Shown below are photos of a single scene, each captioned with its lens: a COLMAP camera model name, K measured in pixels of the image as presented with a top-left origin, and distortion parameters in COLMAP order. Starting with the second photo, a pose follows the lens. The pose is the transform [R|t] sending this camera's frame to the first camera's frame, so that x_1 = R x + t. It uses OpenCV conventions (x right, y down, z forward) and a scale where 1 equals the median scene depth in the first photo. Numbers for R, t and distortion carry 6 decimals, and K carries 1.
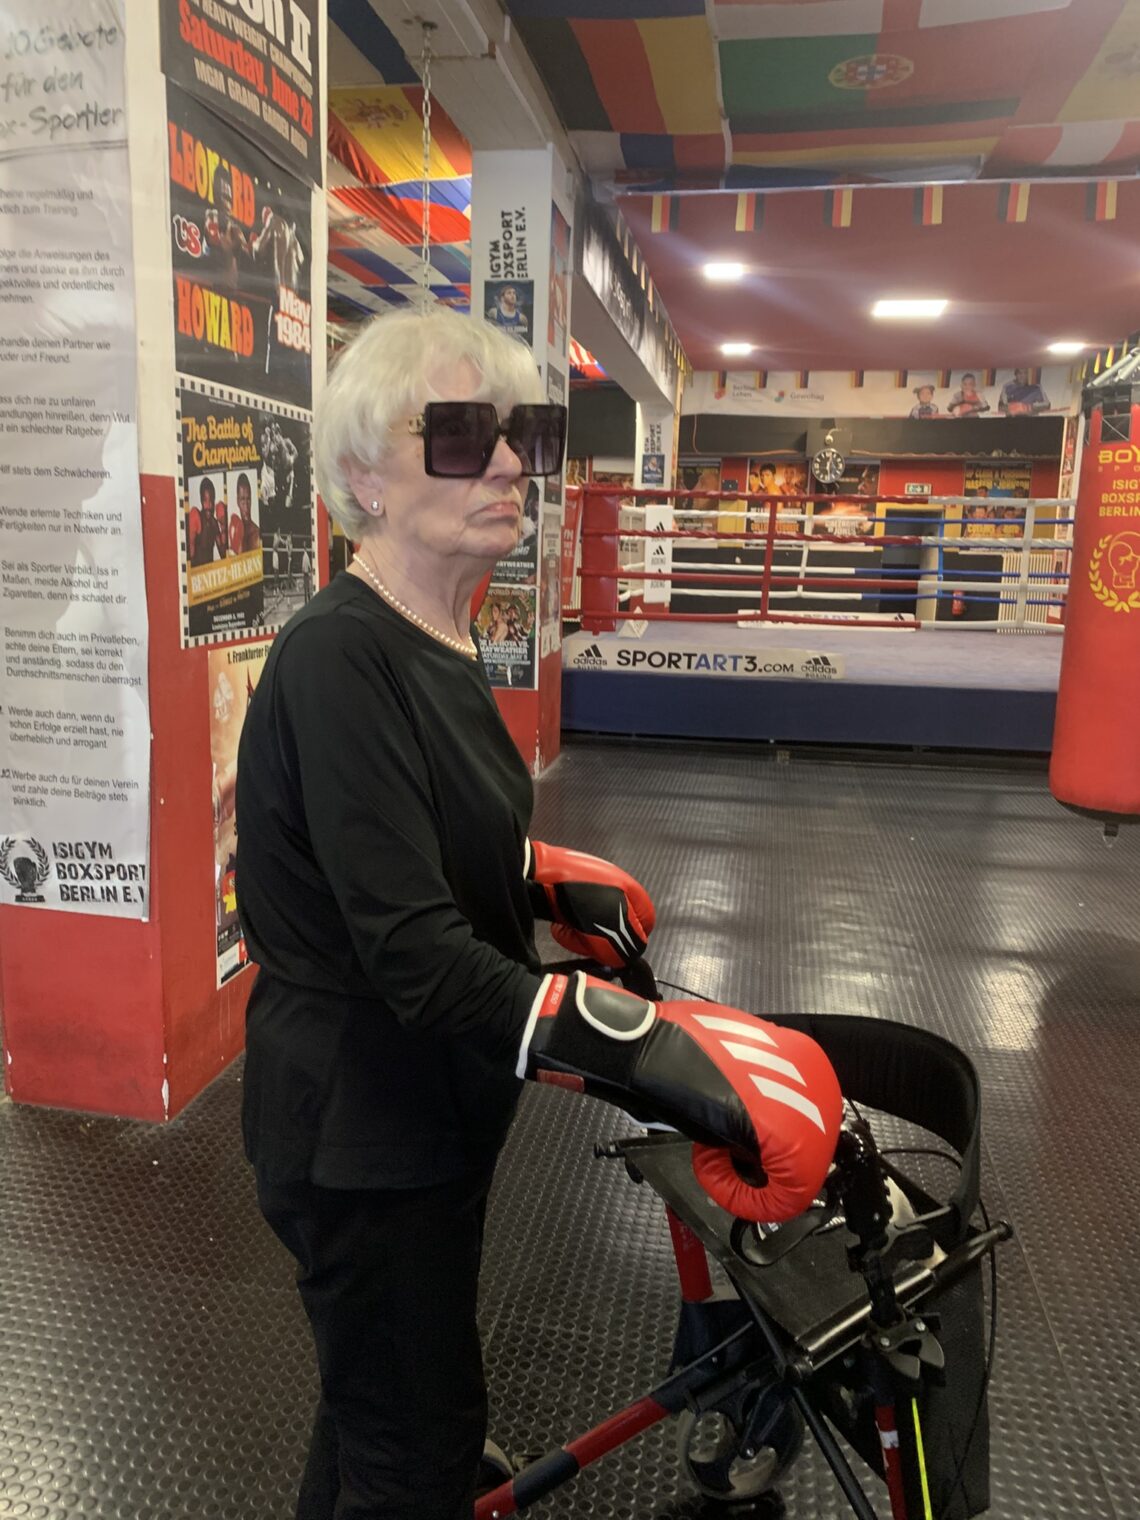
lens RADIAL K [[1142.5, 0, 560.9], [0, 1142.5, 757.4], [0, 0, 1]] dist [-0.011658, -0.019772]
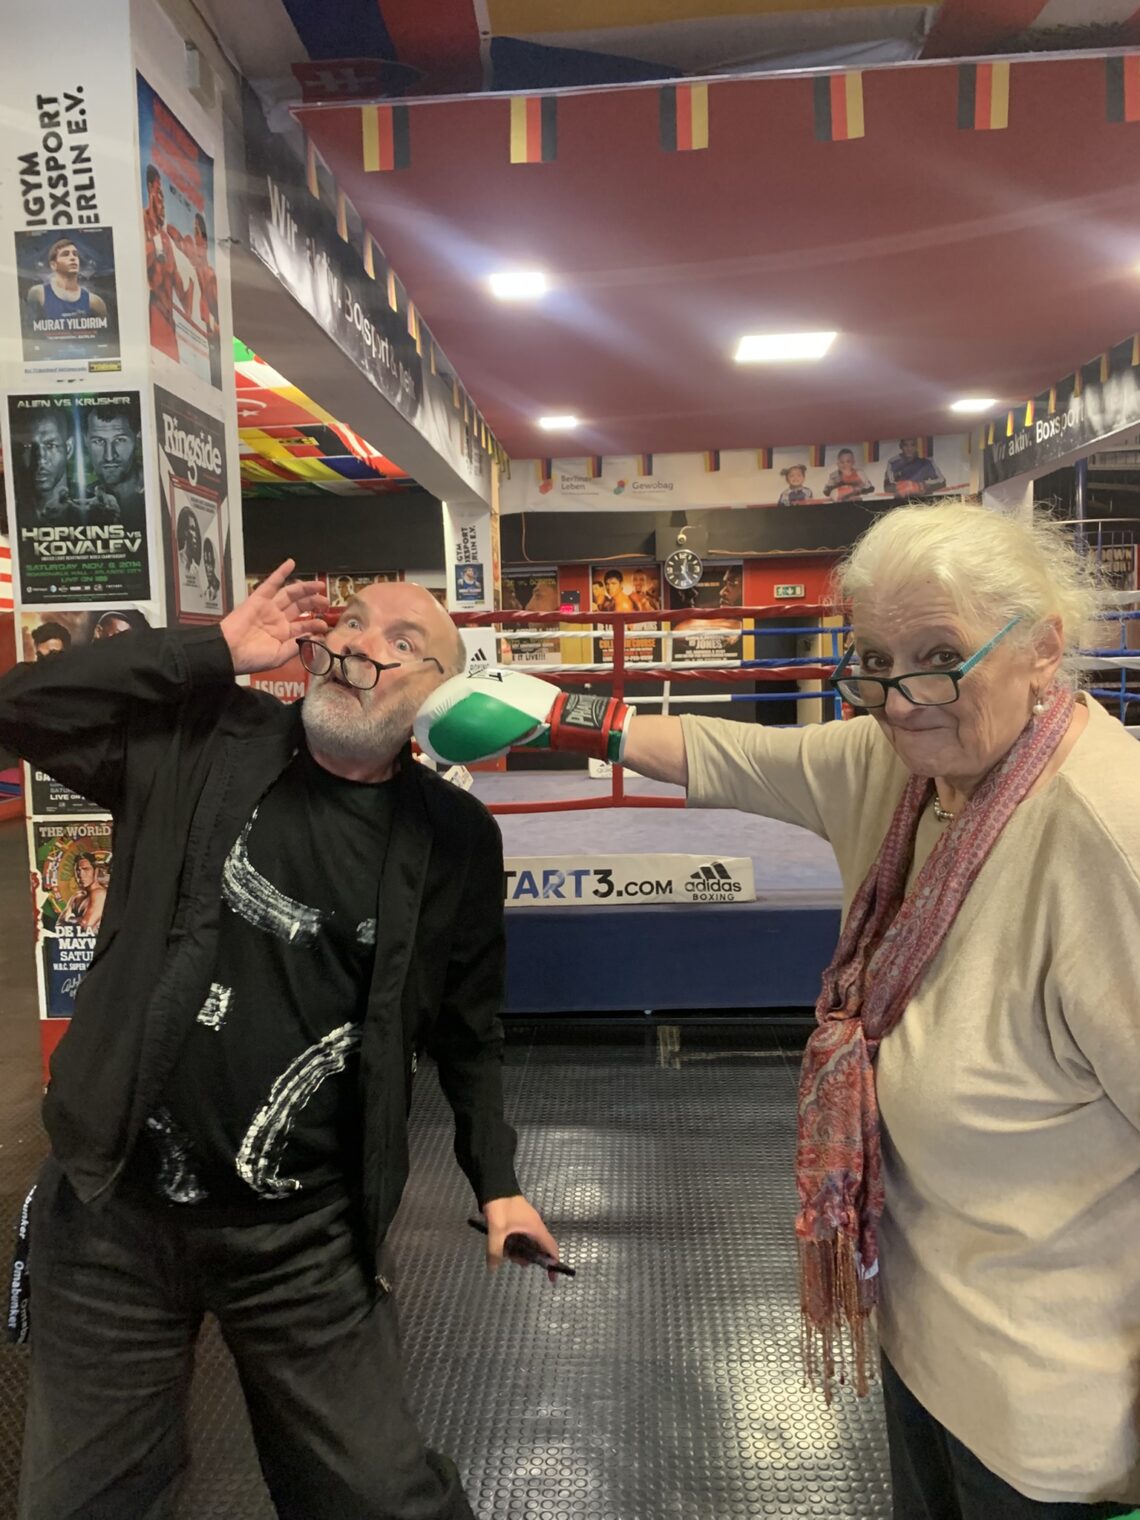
lens RADIAL K [[1142.5, 0, 572.0], [0, 1142.5, 761.8], [0, 0, 1]] dist [-0.011658, -0.019772]
pose [[0.989884, -0.067077, 0.125025, 0.047789], [0.078411, 0.993025, -0.088050, -0.058659], [-0.118247, 0.096963, 0.988239, 0.240178]]
